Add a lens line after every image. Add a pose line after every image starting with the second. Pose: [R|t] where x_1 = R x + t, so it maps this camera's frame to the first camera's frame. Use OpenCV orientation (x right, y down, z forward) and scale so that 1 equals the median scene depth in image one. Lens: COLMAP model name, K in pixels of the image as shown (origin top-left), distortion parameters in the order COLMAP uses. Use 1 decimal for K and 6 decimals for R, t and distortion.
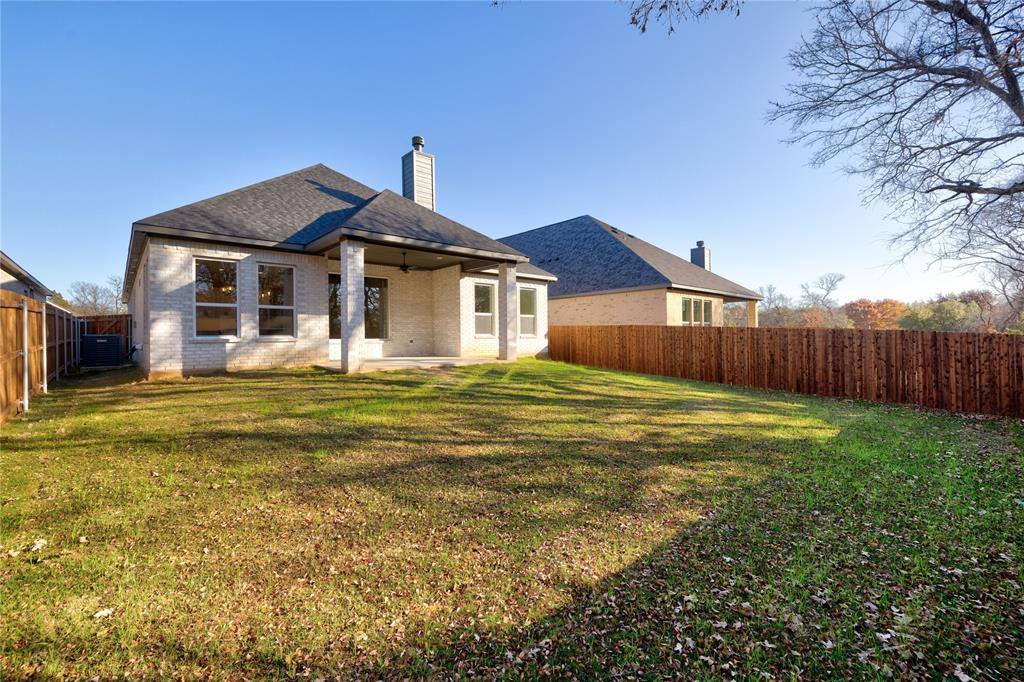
lens RADIAL K [[428.3, 0, 504.5], [0, 428.3, 335.7], [0, 0, 1]] dist [-0.000364, -0.000297]
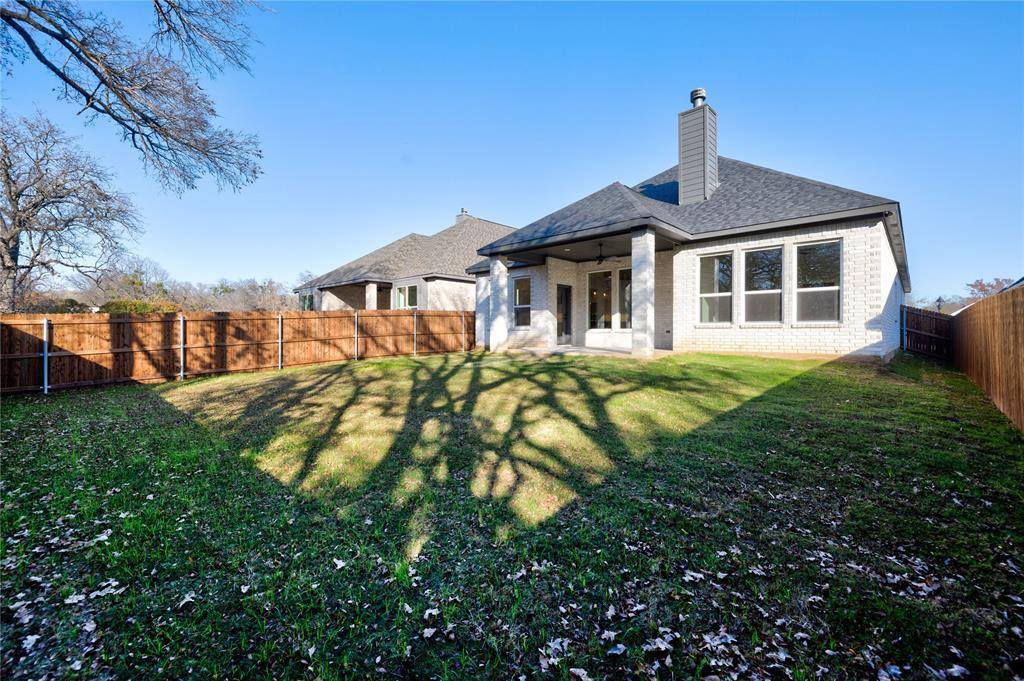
lens RADIAL K [[431.7, 0, 507.8], [0, 431.7, 329.1], [0, 0, 1]] dist [0.000284, -0.000093]
pose [[0.077080, -0.000458, -0.997025, 0.777827], [0.001663, 0.999999, -0.000331, 0.008628], [0.997023, -0.001632, 0.077081, 0.707071]]
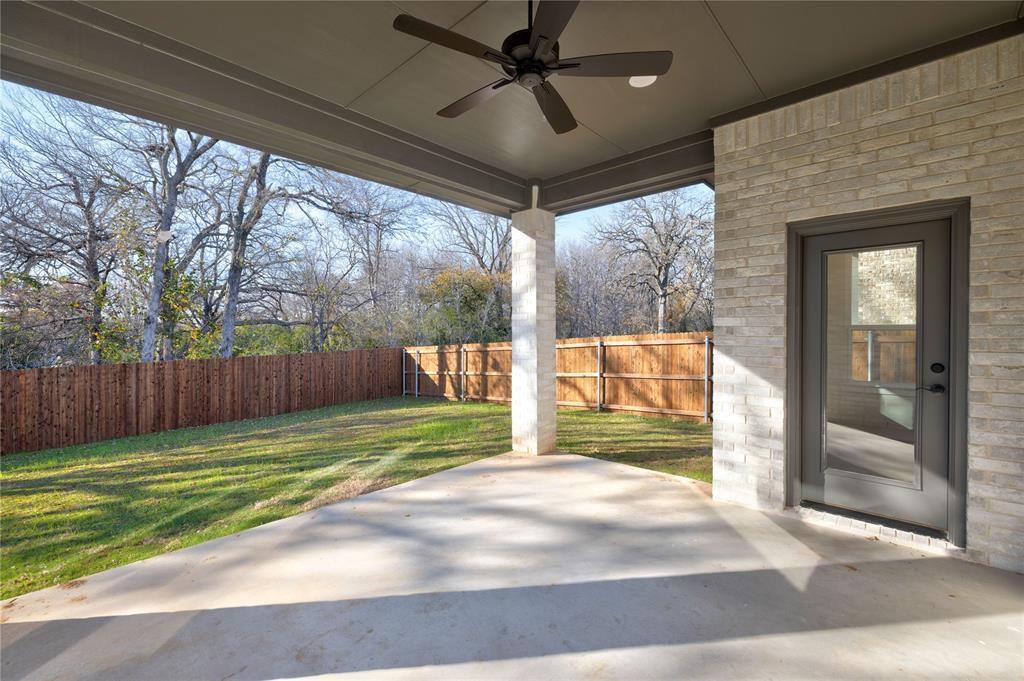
lens RADIAL K [[428.3, 0, 504.5], [0, 428.3, 335.2], [0, 0, 1]] dist [-0.000364, -0.000297]
pose [[-0.997269, 0.013597, -0.072589, -0.220722], [0.013388, 0.999905, 0.003361, -0.054646], [0.072628, 0.002380, -0.997356, 1.172511]]
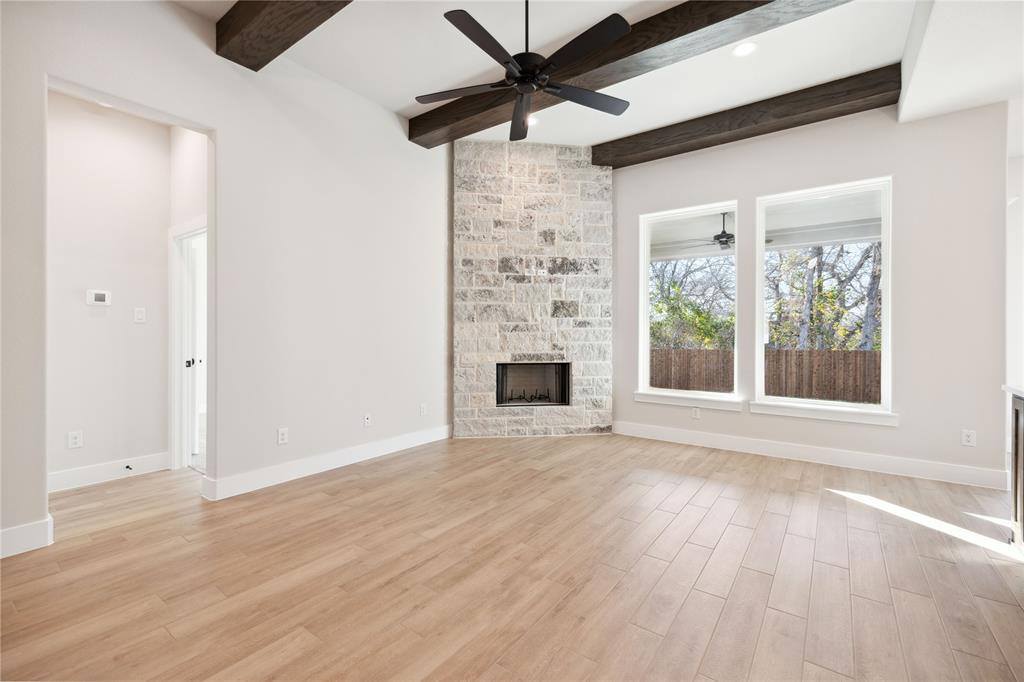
lens RADIAL K [[443.0, 0, 503.9], [0, 443.0, 332.6], [0, 0, 1]] dist [0.001224, 0.000134]
pose [[-0.193658, 0.010617, 0.981012, -0.704710], [-0.004620, 0.999920, -0.011734, -0.040007], [-0.981058, -0.006805, -0.193594, 1.371718]]
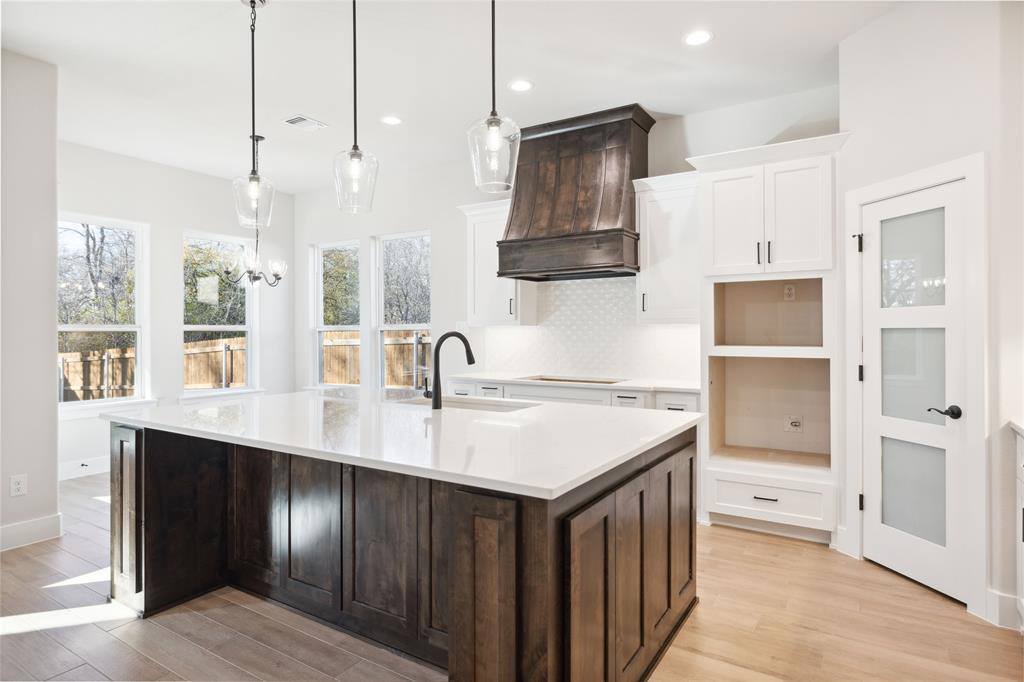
lens RADIAL K [[576.7, 0, 506.6], [0, 576.7, 331.6], [0, 0, 1]] dist [-0.001349, -0.000084]
pose [[-0.963492, 0.016629, -0.267221, -0.637465], [0.017717, 0.999842, -0.001661, -0.047348], [0.267151, -0.006334, -0.963634, 1.357935]]
